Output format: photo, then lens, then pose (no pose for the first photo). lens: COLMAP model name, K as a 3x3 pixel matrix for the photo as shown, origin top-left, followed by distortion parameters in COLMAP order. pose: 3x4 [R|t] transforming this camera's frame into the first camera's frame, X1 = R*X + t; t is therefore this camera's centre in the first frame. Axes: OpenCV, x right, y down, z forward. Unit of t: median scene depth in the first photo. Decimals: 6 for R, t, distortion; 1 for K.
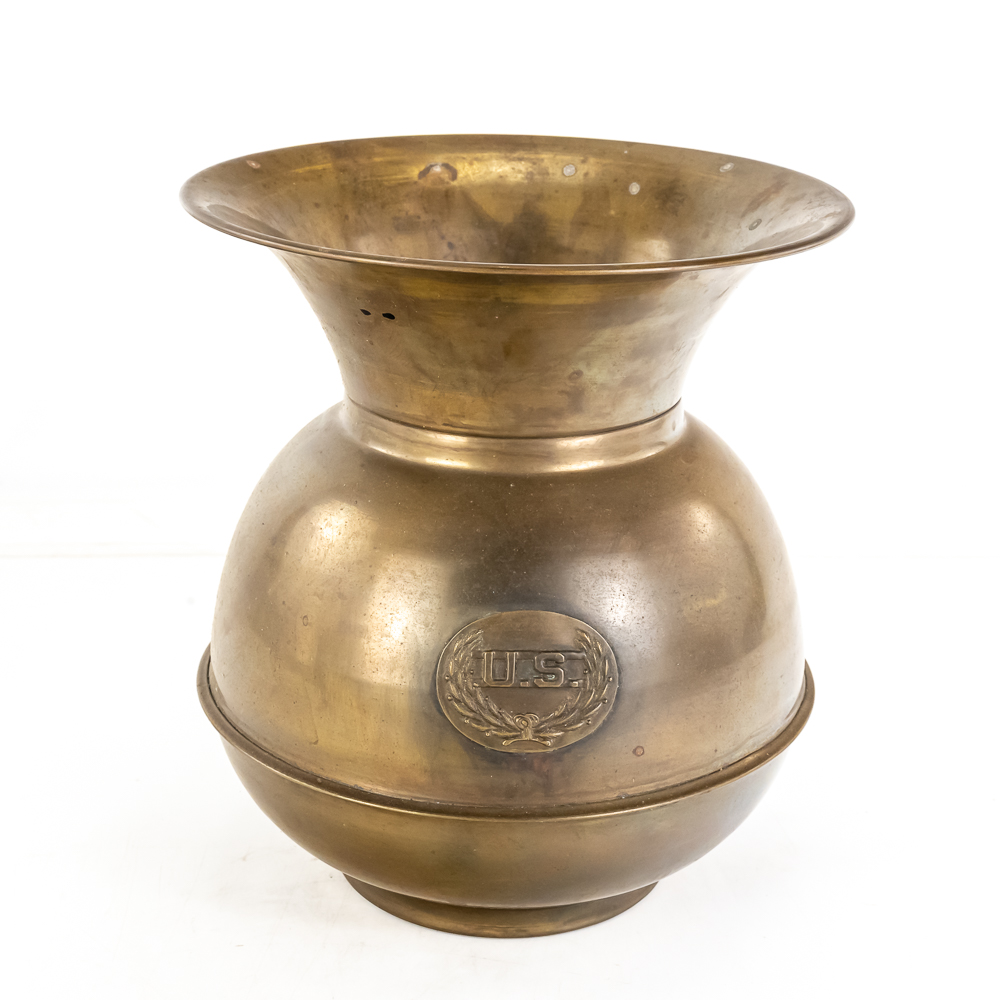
lens RADIAL K [[2698.5, 0, 502.8], [0, 2698.5, 500.3], [0, 0, 1]] dist [0.372867, 0.000000]
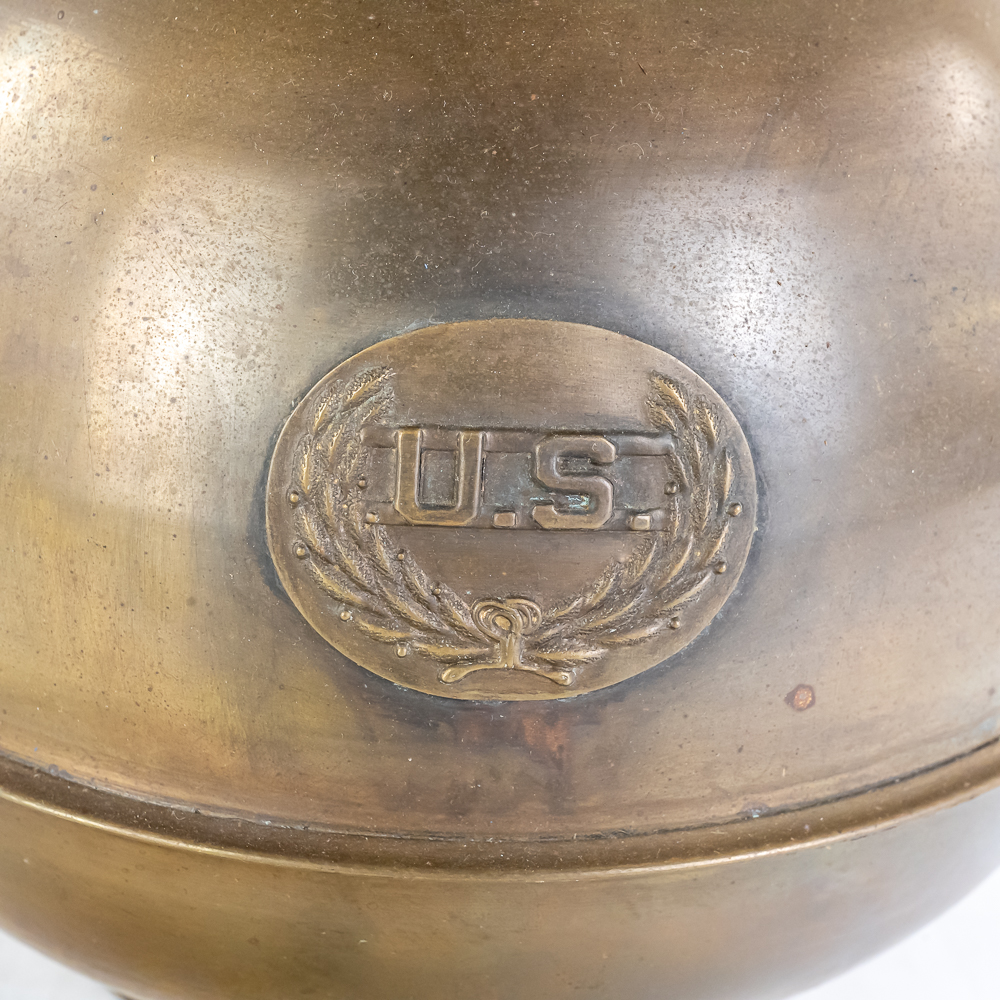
lens RADIAL K [[3553.2, 0, 500.5], [0, 3553.2, 500.0], [0, 0, 1]] dist [0.563158, 0.000000]
pose [[0.999624, 0.023312, 0.014452, 0.000382], [-0.024462, 0.996054, 0.085310, 0.023814], [-0.012407, -0.085631, 0.996250, 0.510970]]
